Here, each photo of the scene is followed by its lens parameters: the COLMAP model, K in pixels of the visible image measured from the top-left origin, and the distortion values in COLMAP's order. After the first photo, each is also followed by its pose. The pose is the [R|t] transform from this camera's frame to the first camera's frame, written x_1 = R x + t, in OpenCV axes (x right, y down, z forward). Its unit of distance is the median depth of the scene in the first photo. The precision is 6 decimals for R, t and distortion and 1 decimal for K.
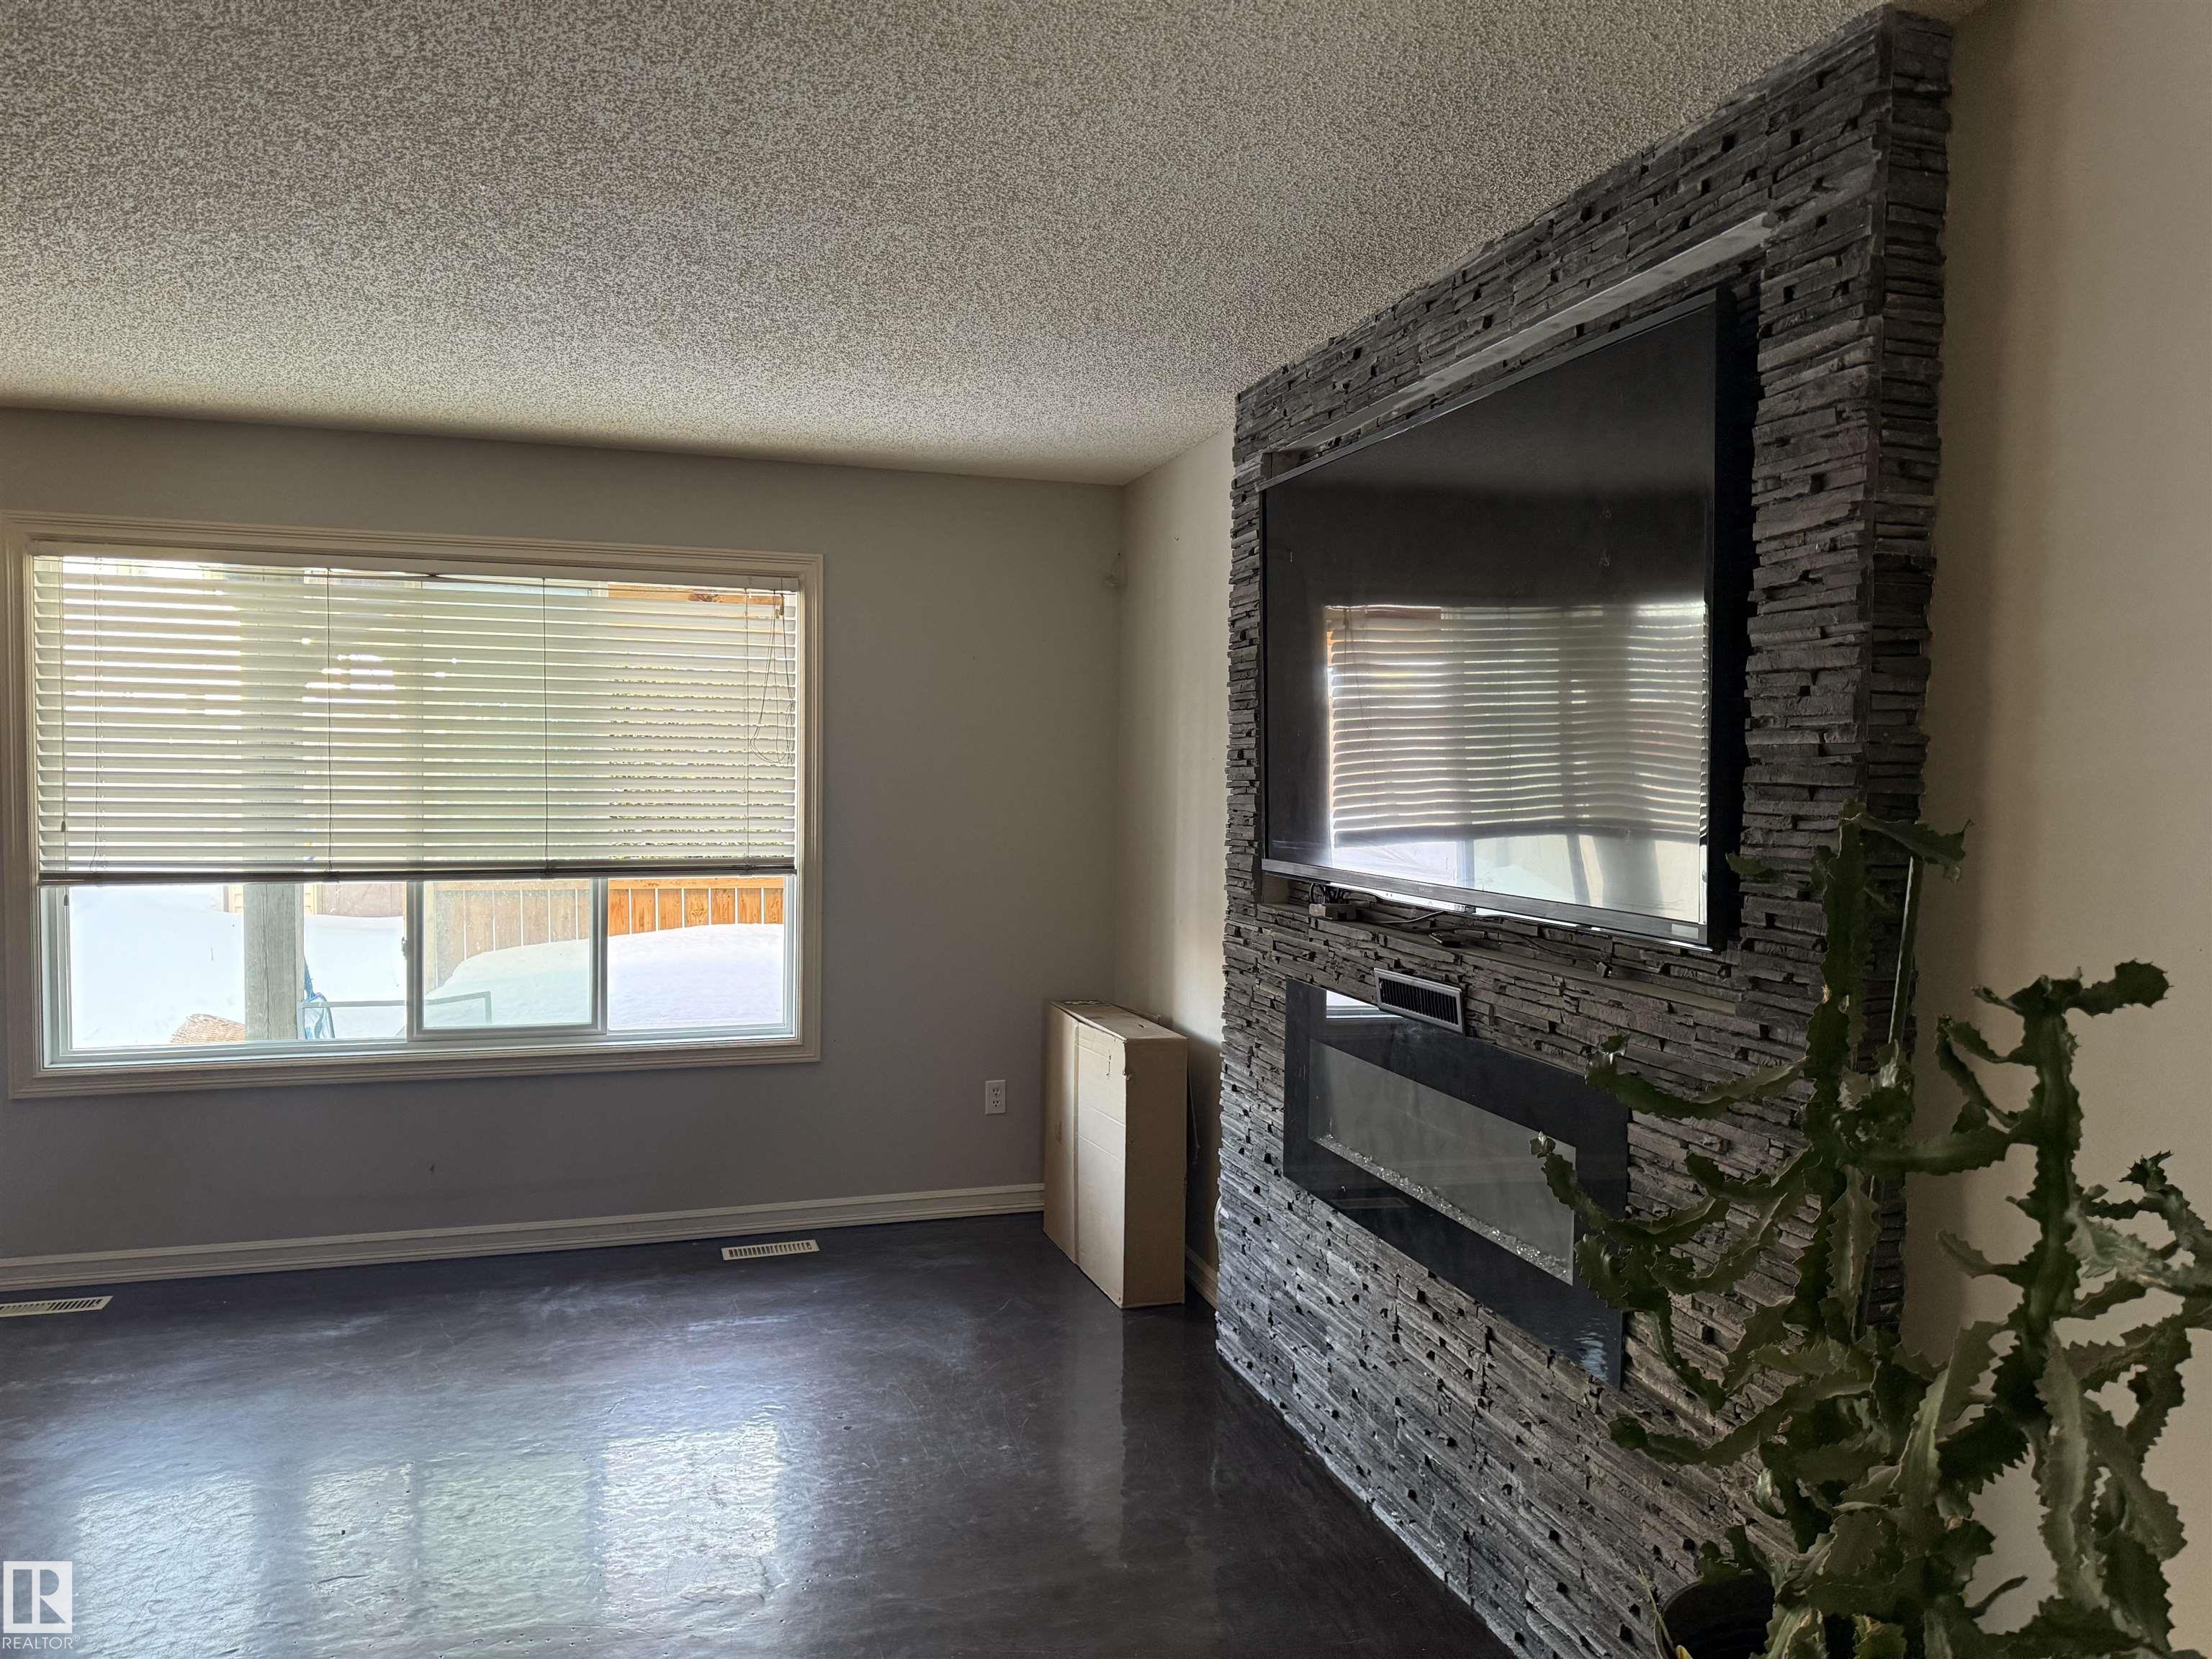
lens RADIAL K [[1566.9, 0, 1106.0], [0, 1566.9, 829.5], [0, 0, 1]] dist [0.081679, -0.124182]
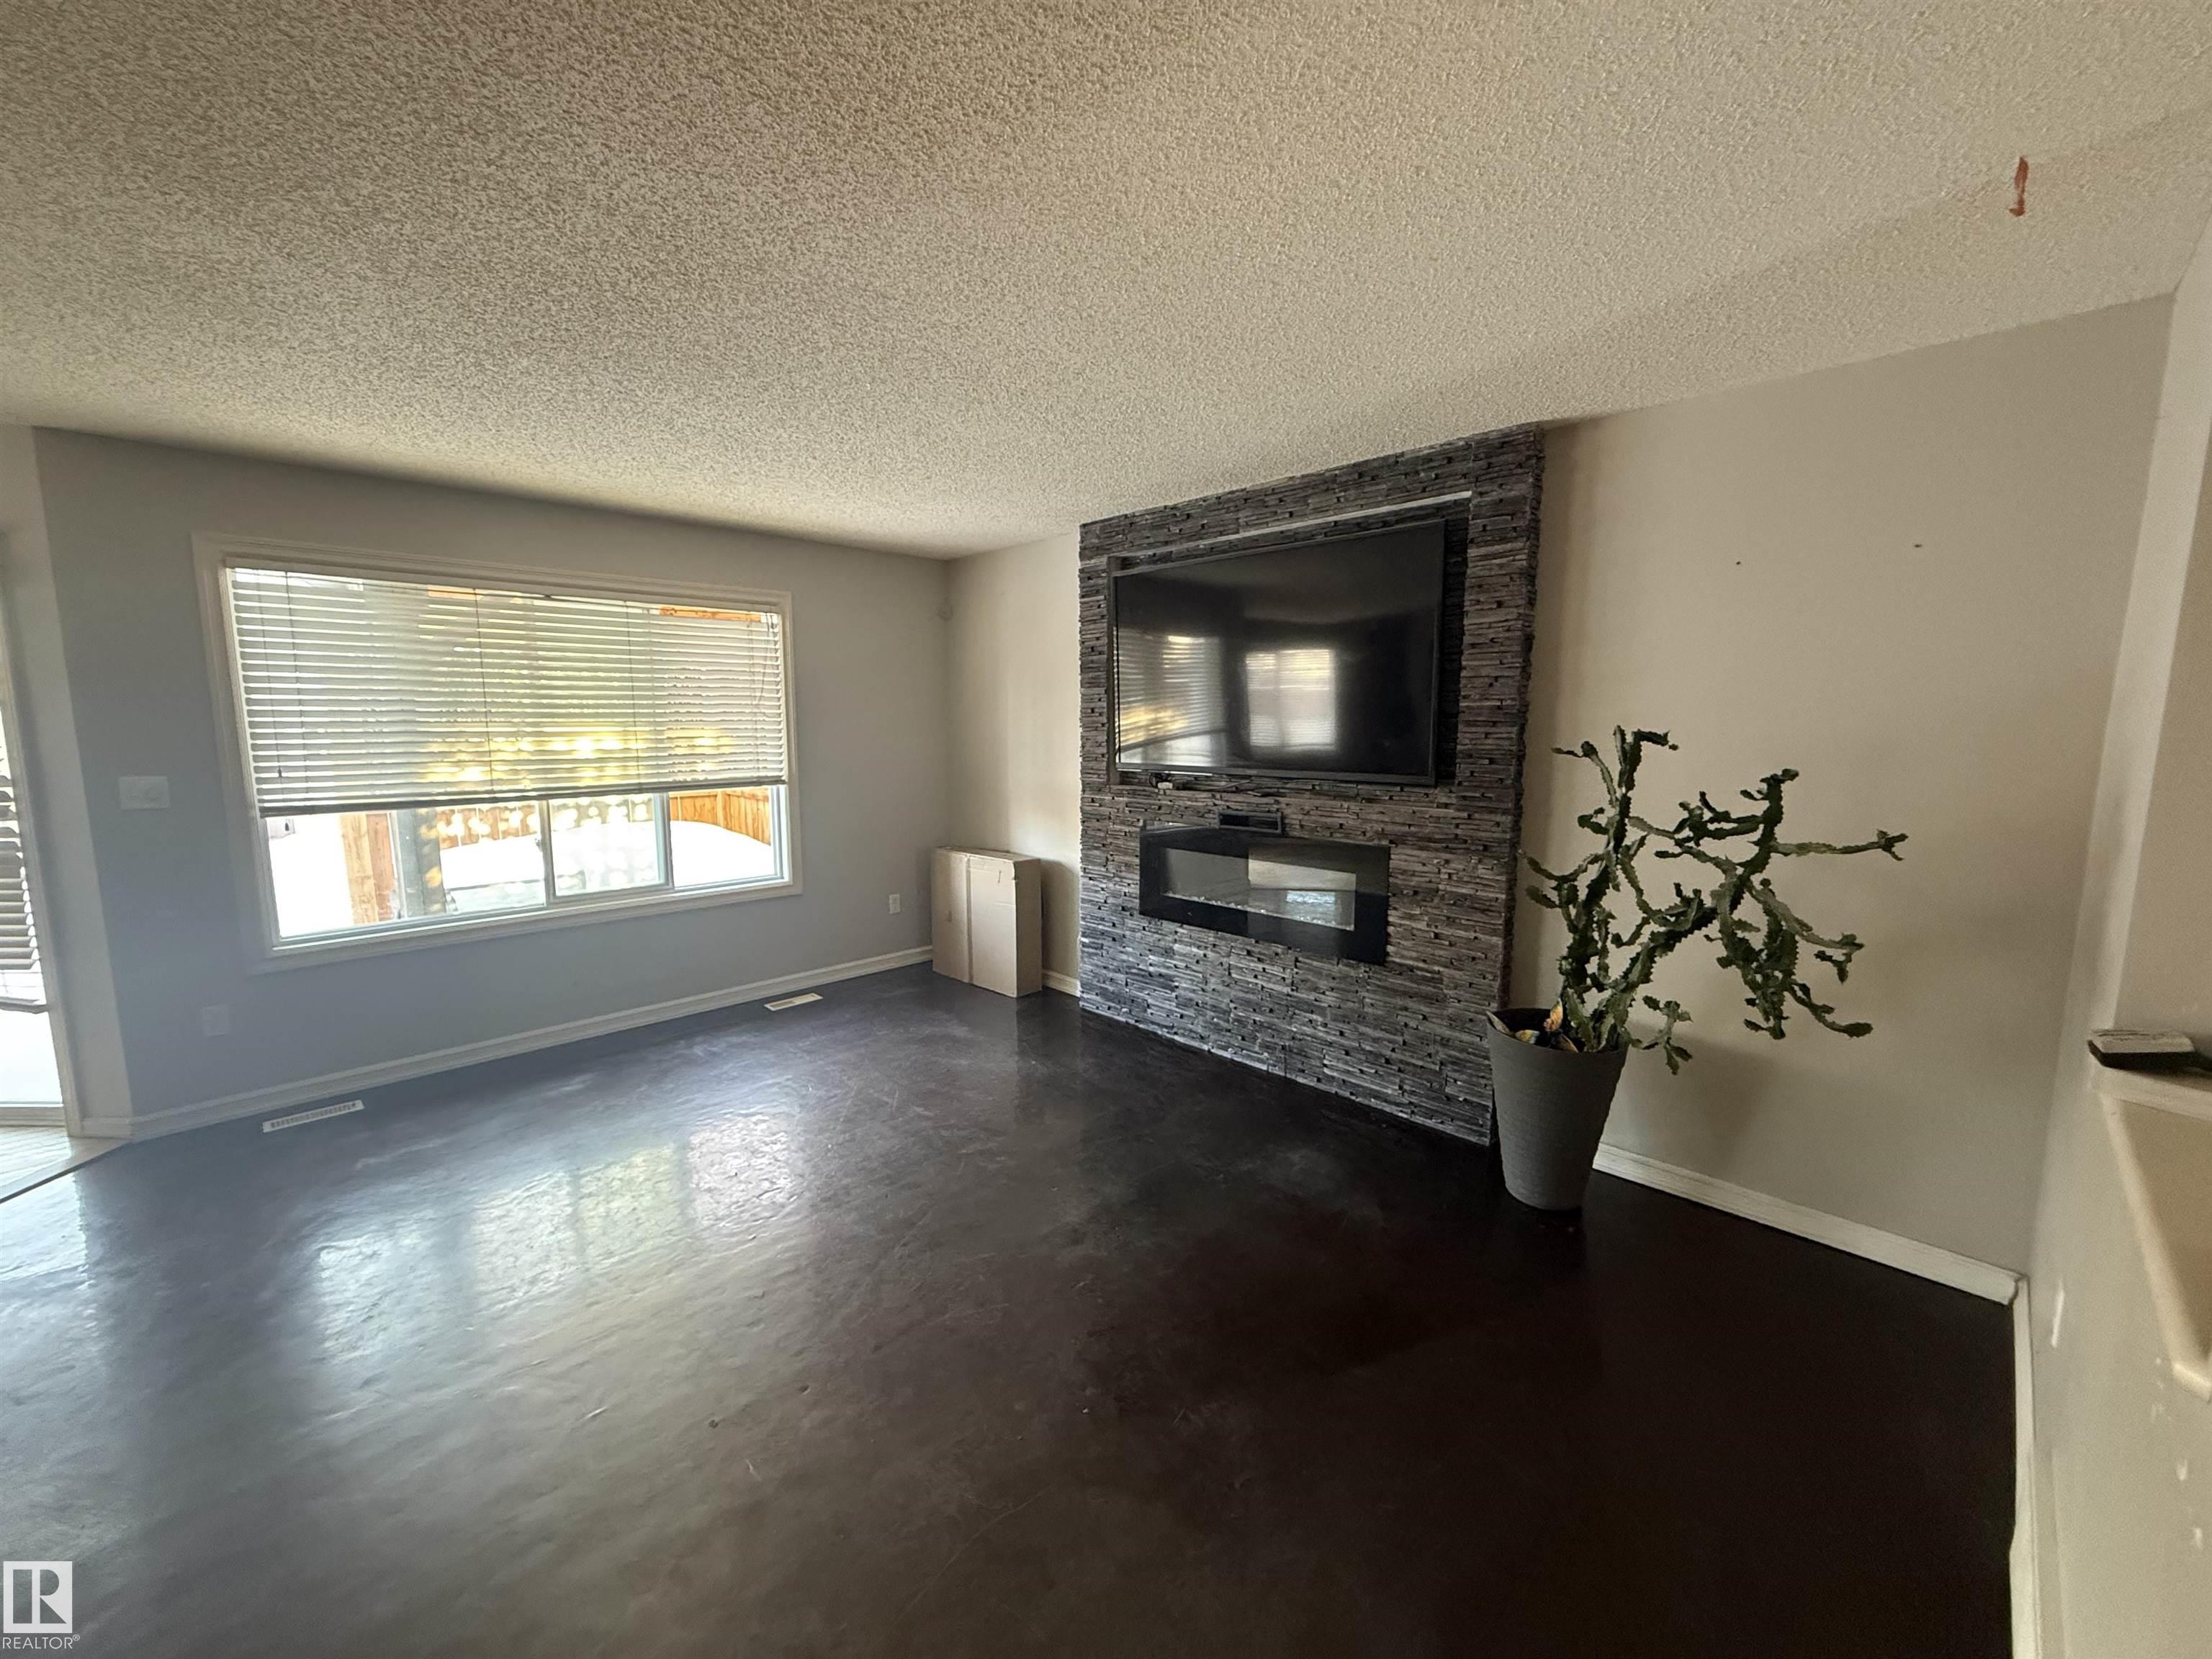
lens RADIAL K [[886.4, 0, 1106.0], [0, 886.4, 829.5], [0, 0, 1]] dist [0.001497, 0.000042]
pose [[0.883642, -0.071929, 0.462604, -0.482986], [0.031157, 0.994971, 0.095192, -0.005007], [-0.467124, -0.069702, 0.881440, -0.005847]]
